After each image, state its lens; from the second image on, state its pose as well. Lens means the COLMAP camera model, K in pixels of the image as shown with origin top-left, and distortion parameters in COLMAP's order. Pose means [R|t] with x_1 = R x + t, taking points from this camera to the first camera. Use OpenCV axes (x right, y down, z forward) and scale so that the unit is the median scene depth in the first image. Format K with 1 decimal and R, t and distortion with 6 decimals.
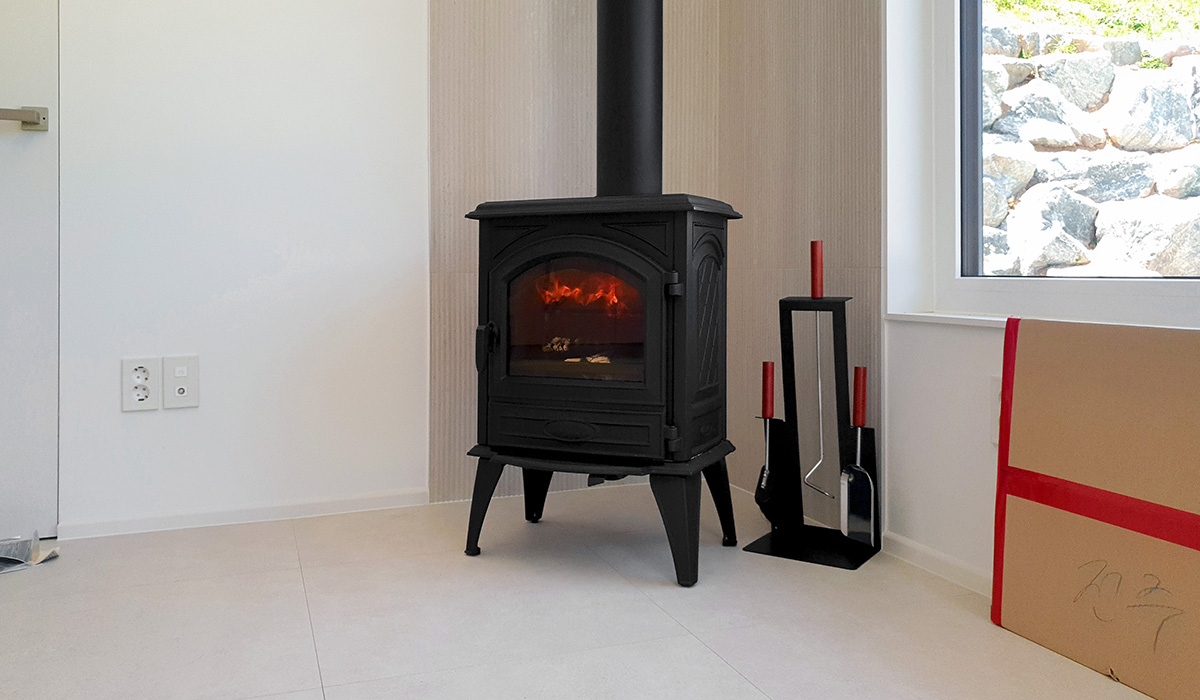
lens RADIAL K [[925.7, 0, 598.0], [0, 925.7, 265.2], [0, 0, 1]] dist [0.011571, 0.005168]
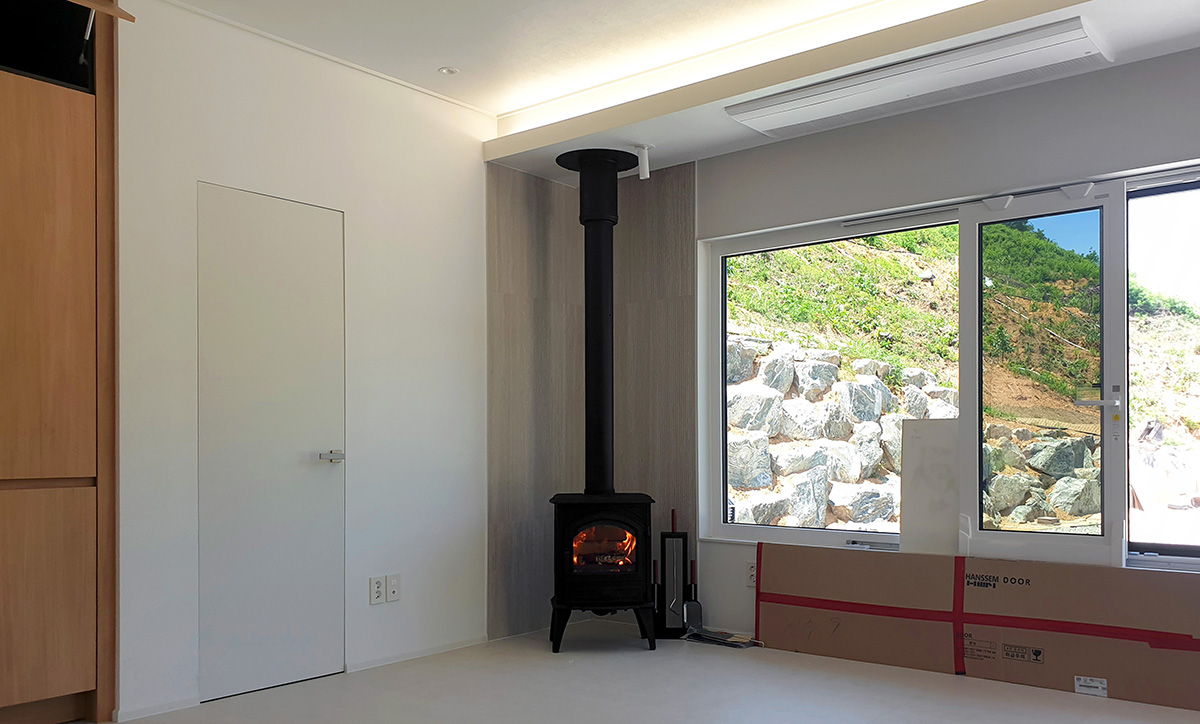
lens RADIAL K [[1005.9, 0, 600.0], [0, 1005.9, 362.0], [0, 0, 1]] dist [0.083892, -0.011977]
pose [[0.841058, 0.050477, 0.538584, -1.406513], [-0.009018, 0.996807, -0.079340, -0.203202], [-0.540869, 0.061872, 0.838828, -1.184560]]
